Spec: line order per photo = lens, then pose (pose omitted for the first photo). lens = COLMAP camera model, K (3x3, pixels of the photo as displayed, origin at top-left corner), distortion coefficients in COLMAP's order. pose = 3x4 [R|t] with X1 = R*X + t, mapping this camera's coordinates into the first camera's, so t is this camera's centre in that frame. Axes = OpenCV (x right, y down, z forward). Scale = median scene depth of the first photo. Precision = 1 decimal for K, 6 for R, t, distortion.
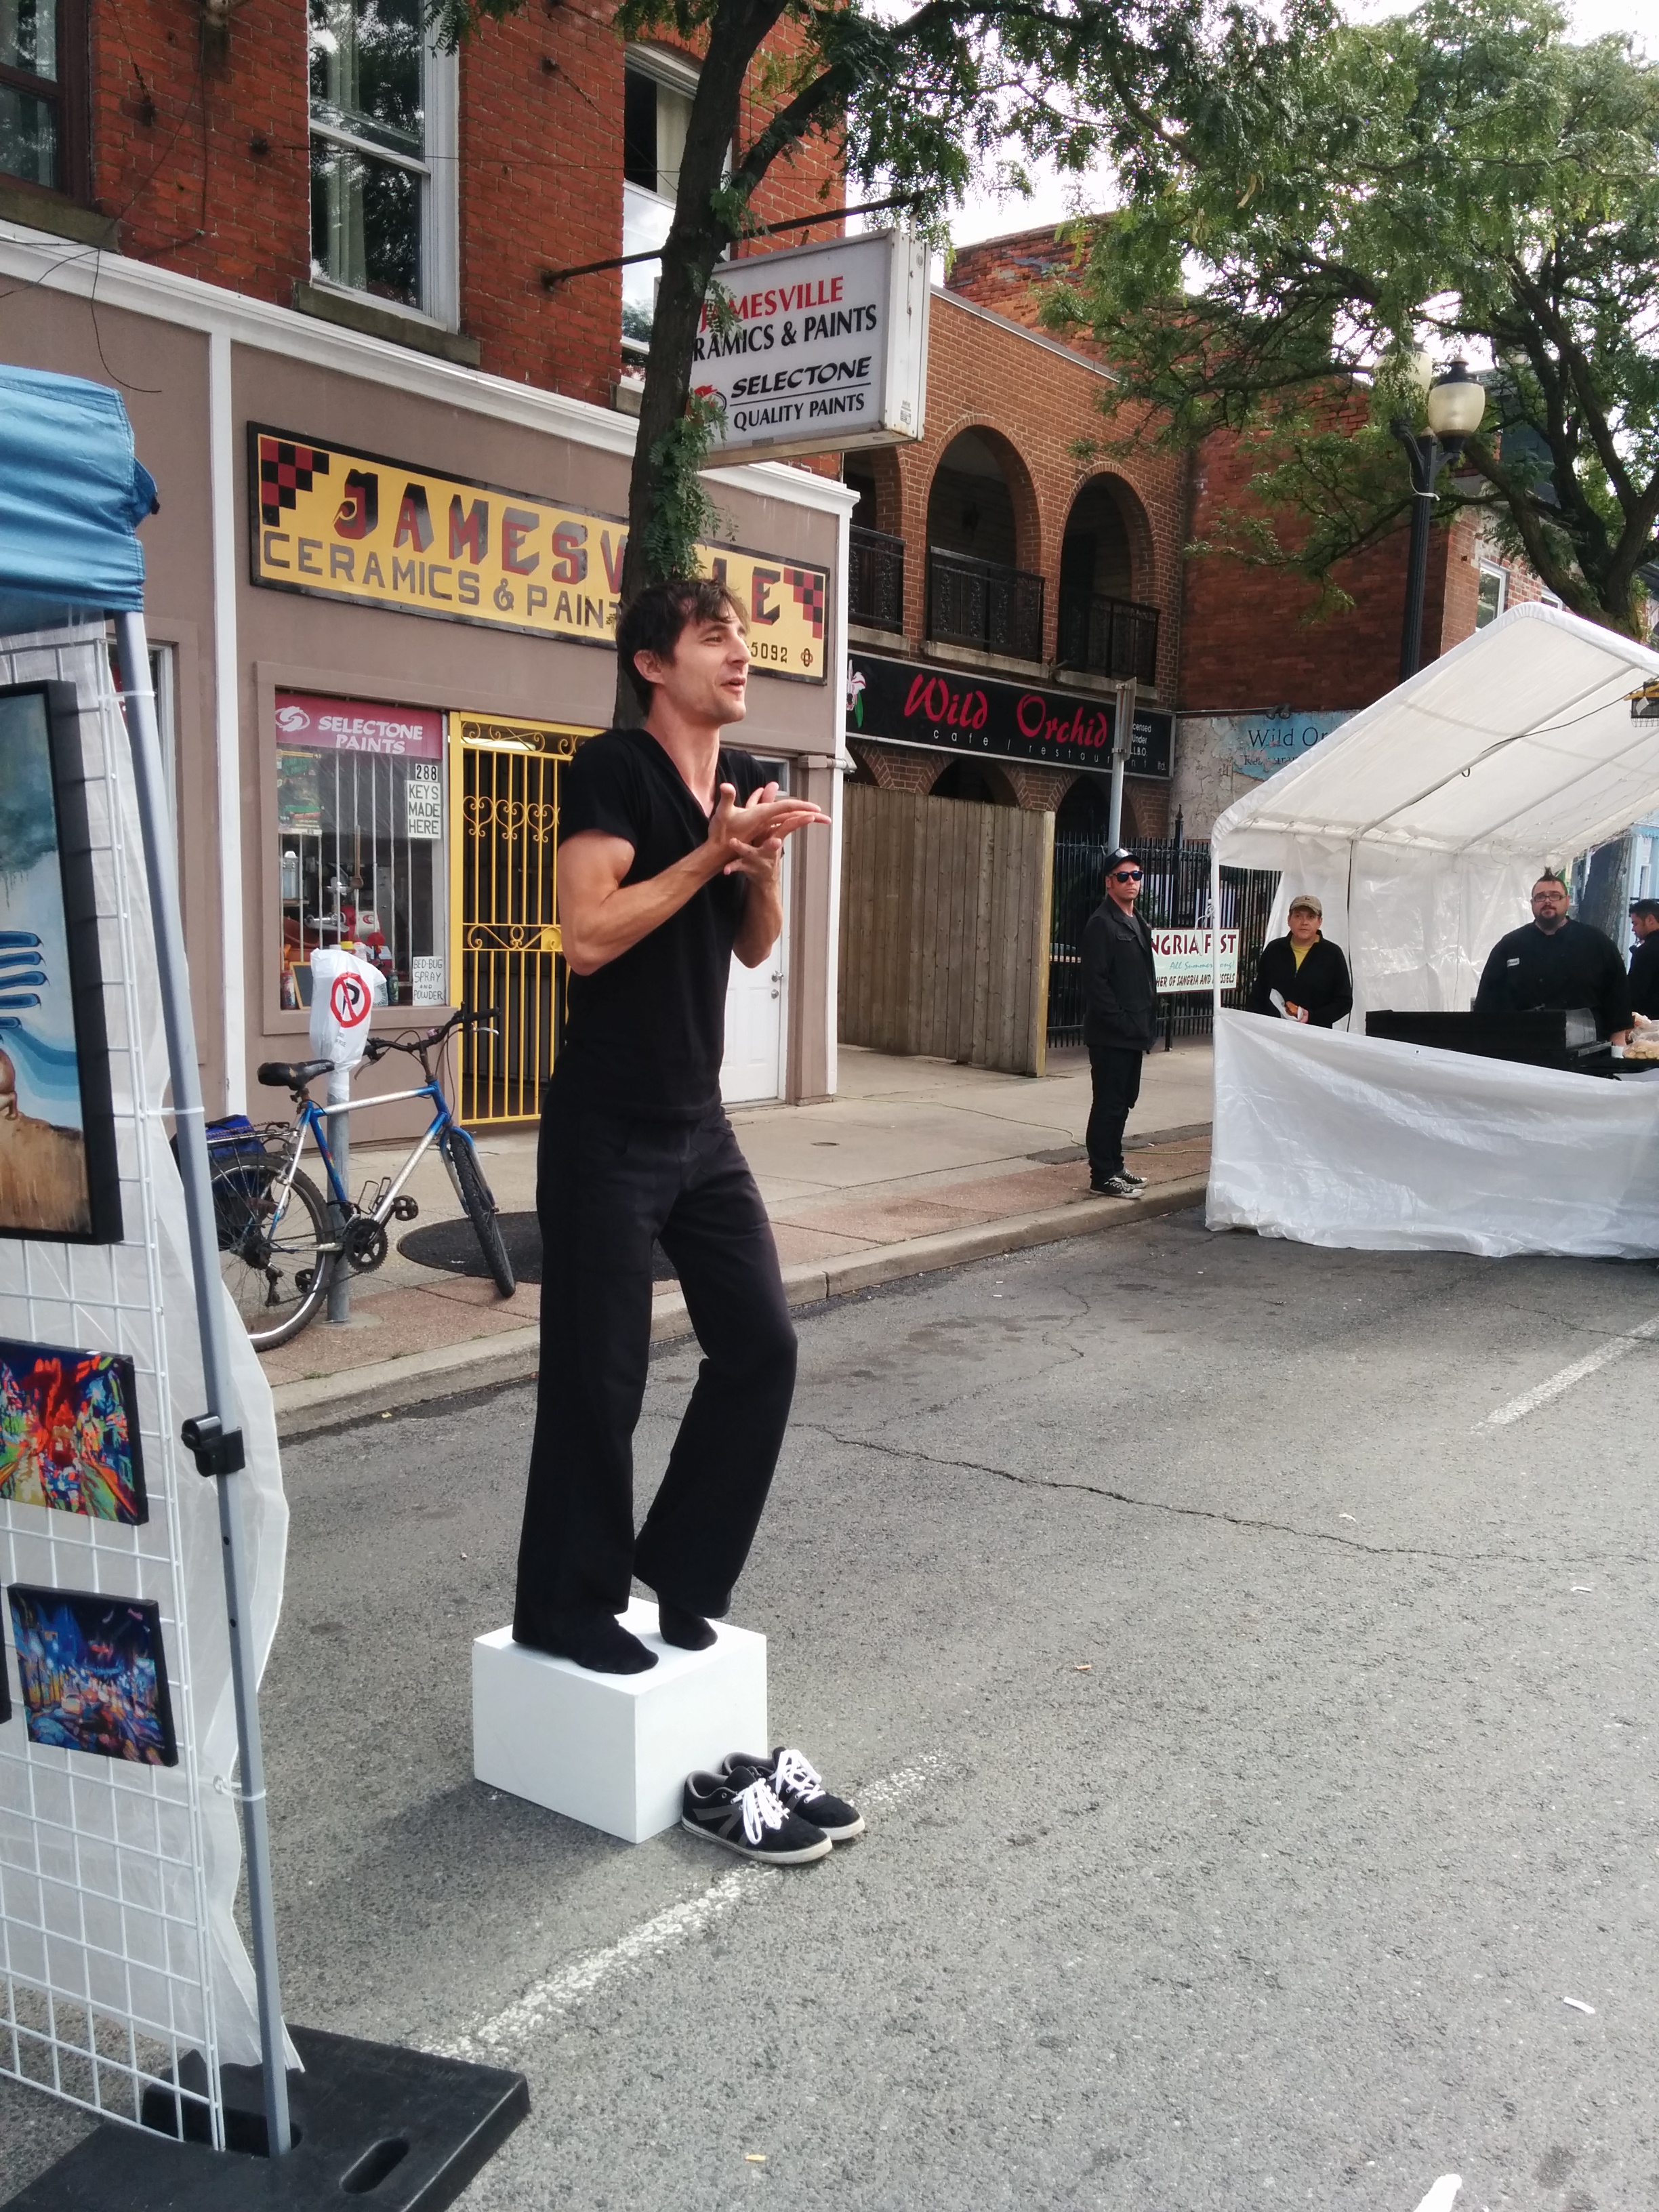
lens RADIAL K [[1919.1, 0, 838.9], [0, 1919.1, 1146.4], [0, 0, 1]] dist [0.073405, -0.099505]
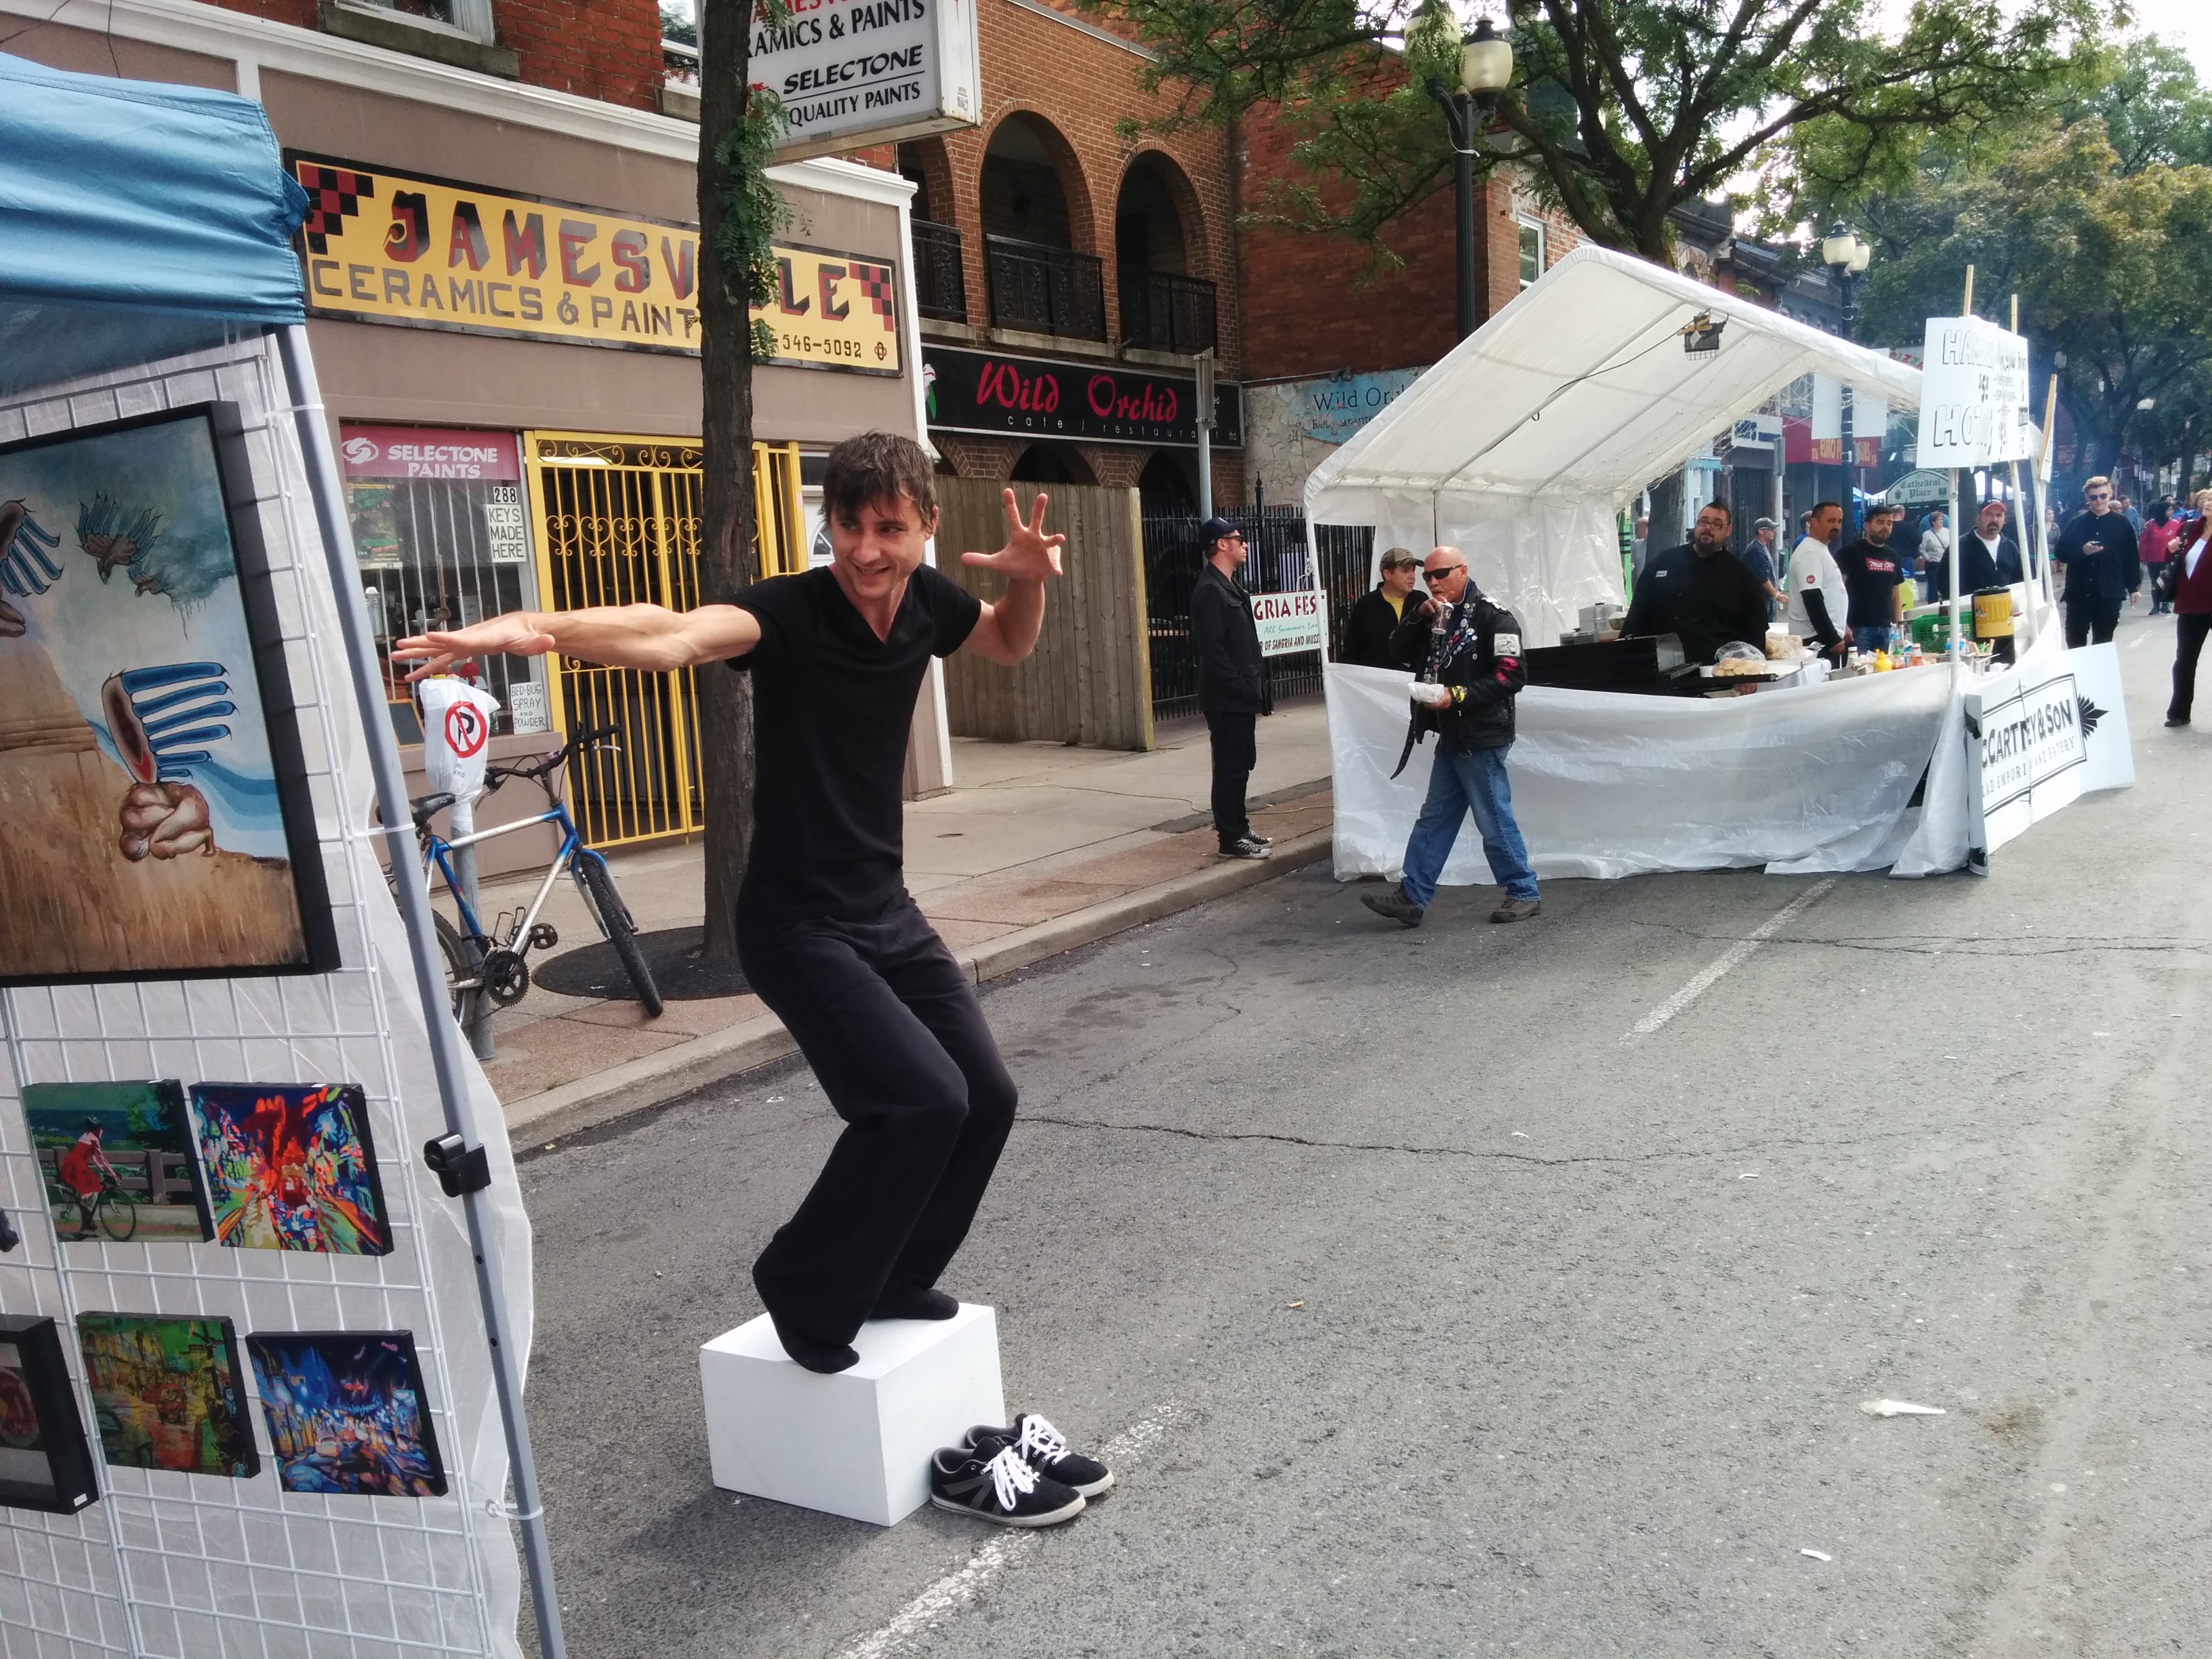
lens RADIAL K [[1919.1, 0, 1124.4], [0, 1919.1, 839.6], [0, 0, 1]] dist [0.073405, -0.099505]
pose [[0.990609, -0.097026, 0.096328, -0.023470], [0.096876, 0.995277, 0.006242, 0.005918], [-0.096479, 0.003149, 0.995330, -0.005145]]
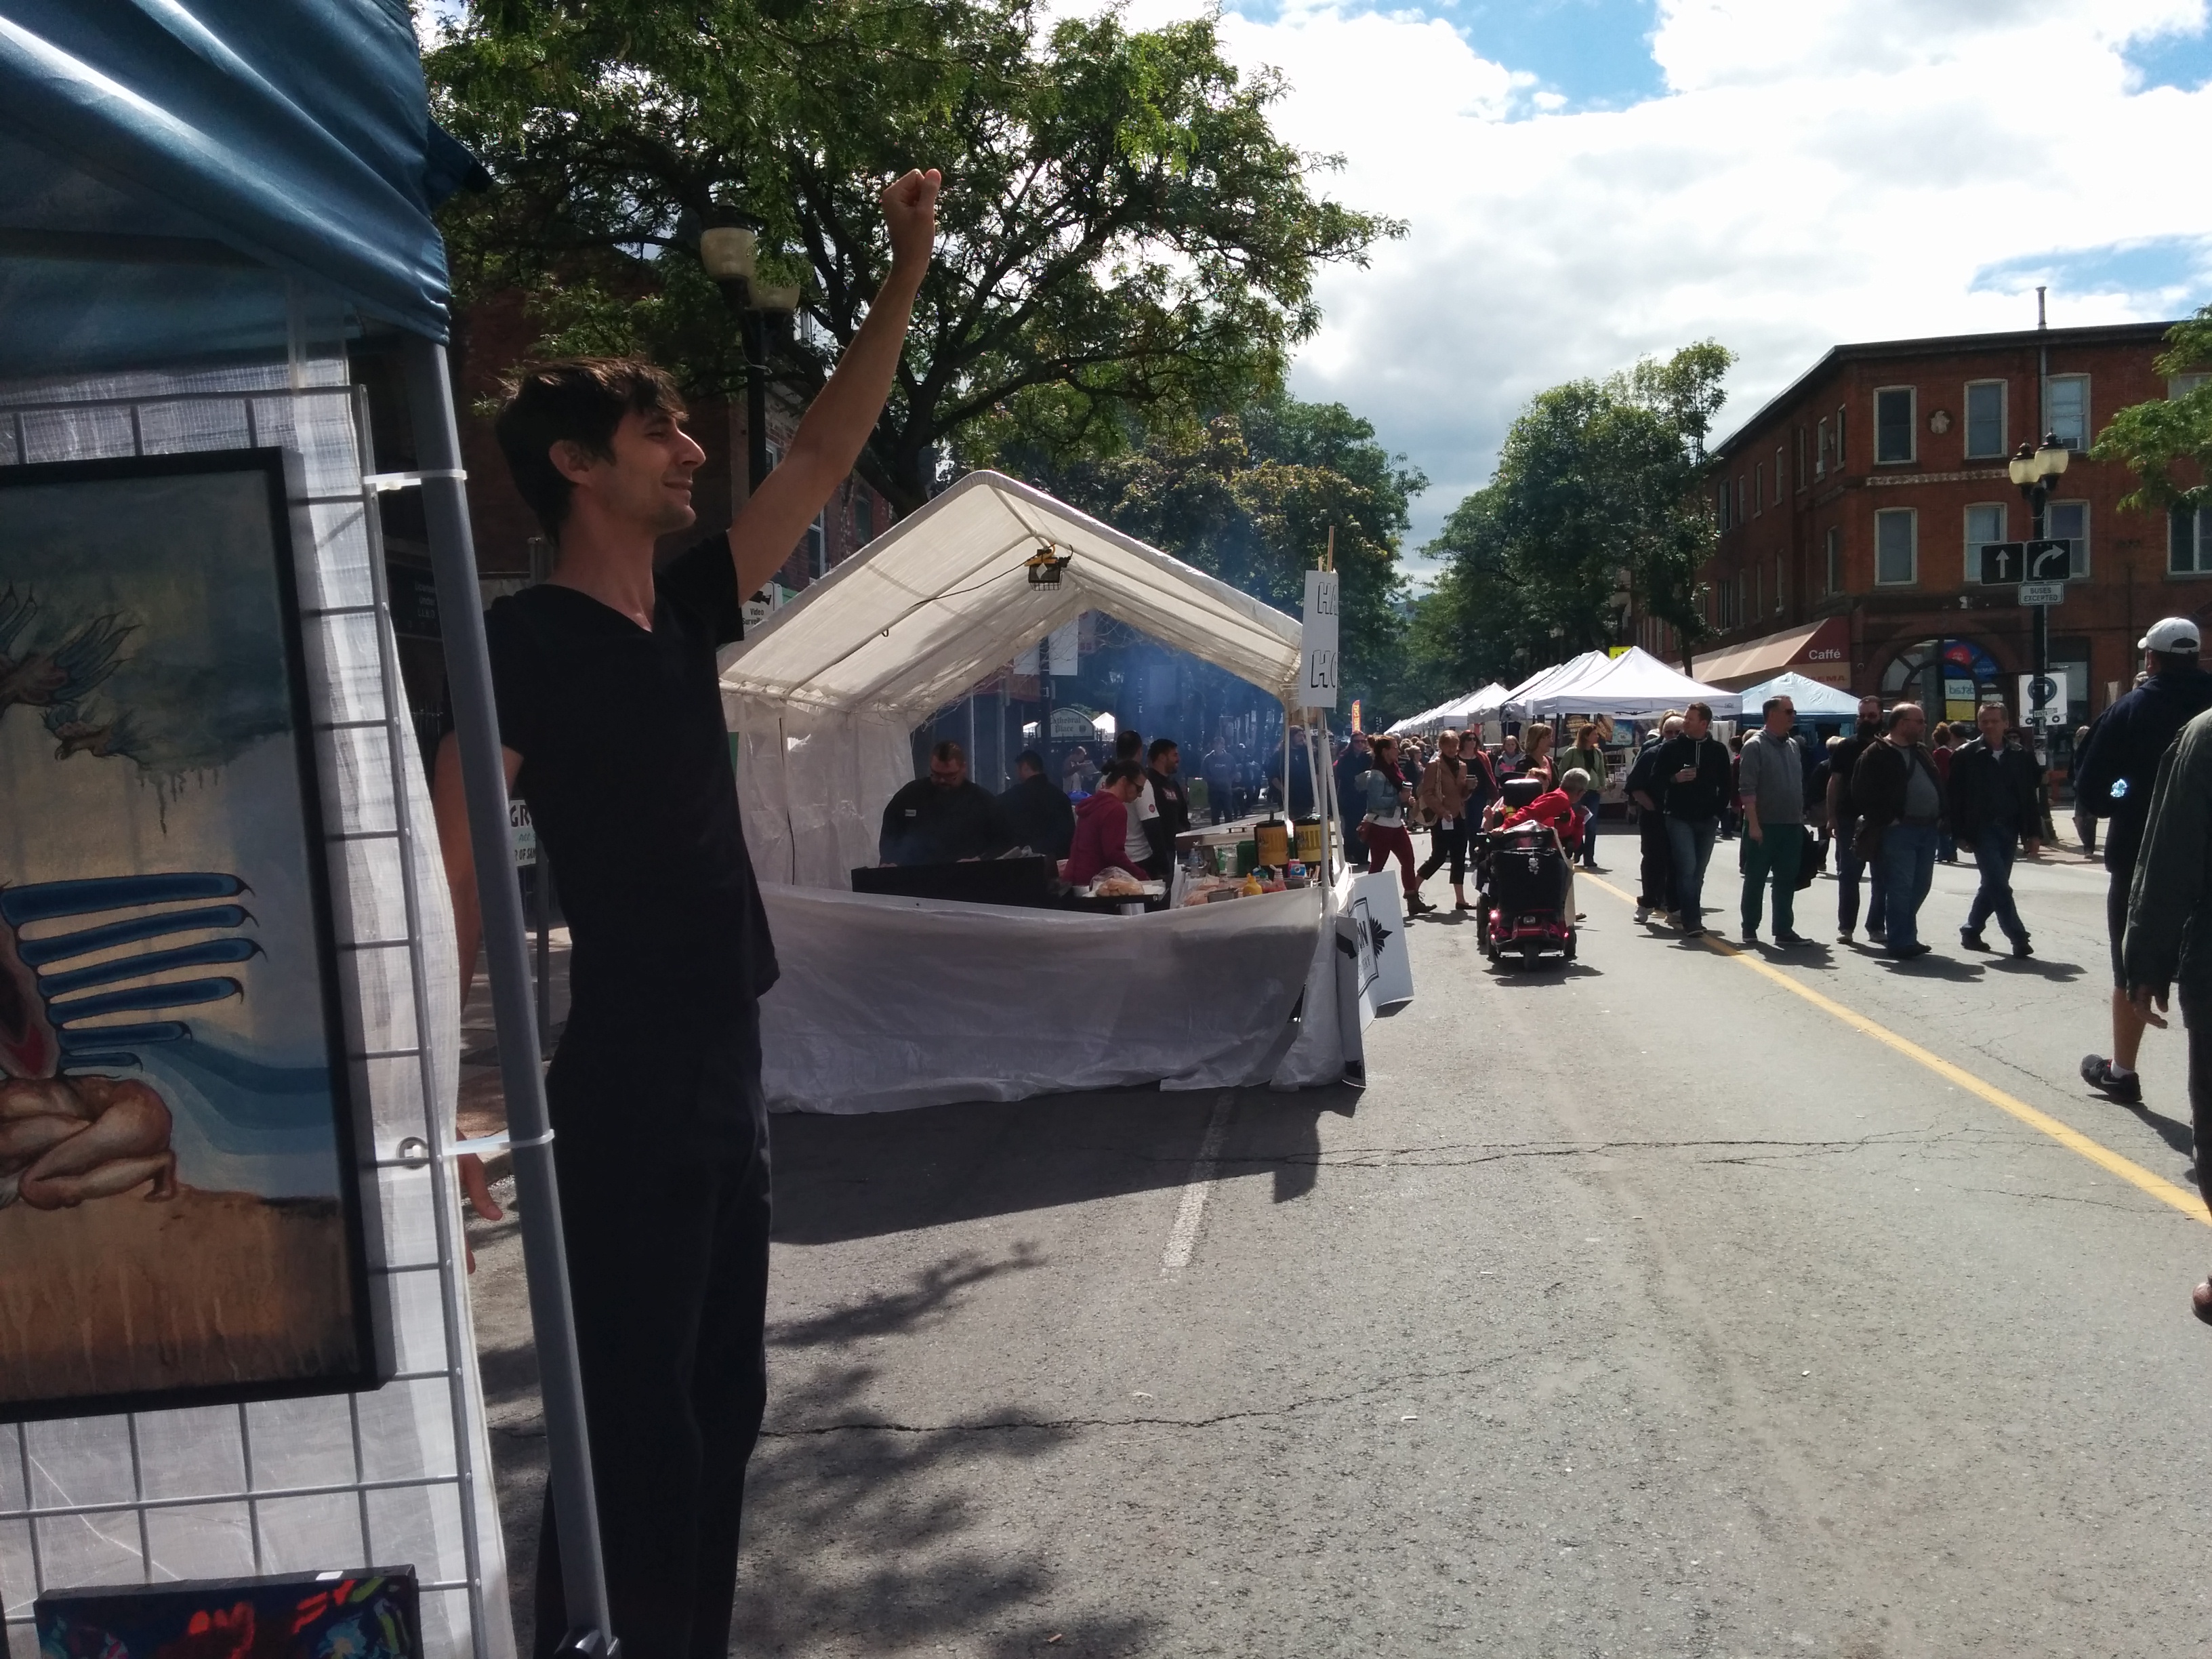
lens RADIAL K [[1919.1, 0, 1118.8], [0, 1919.1, 834.0], [0, 0, 1]] dist [0.073405, -0.099505]
pose [[0.851528, -0.060788, 0.520773, -0.173321], [0.107532, 0.992390, -0.059990, -0.020407], [-0.513163, 0.107083, 0.851585, 0.128020]]
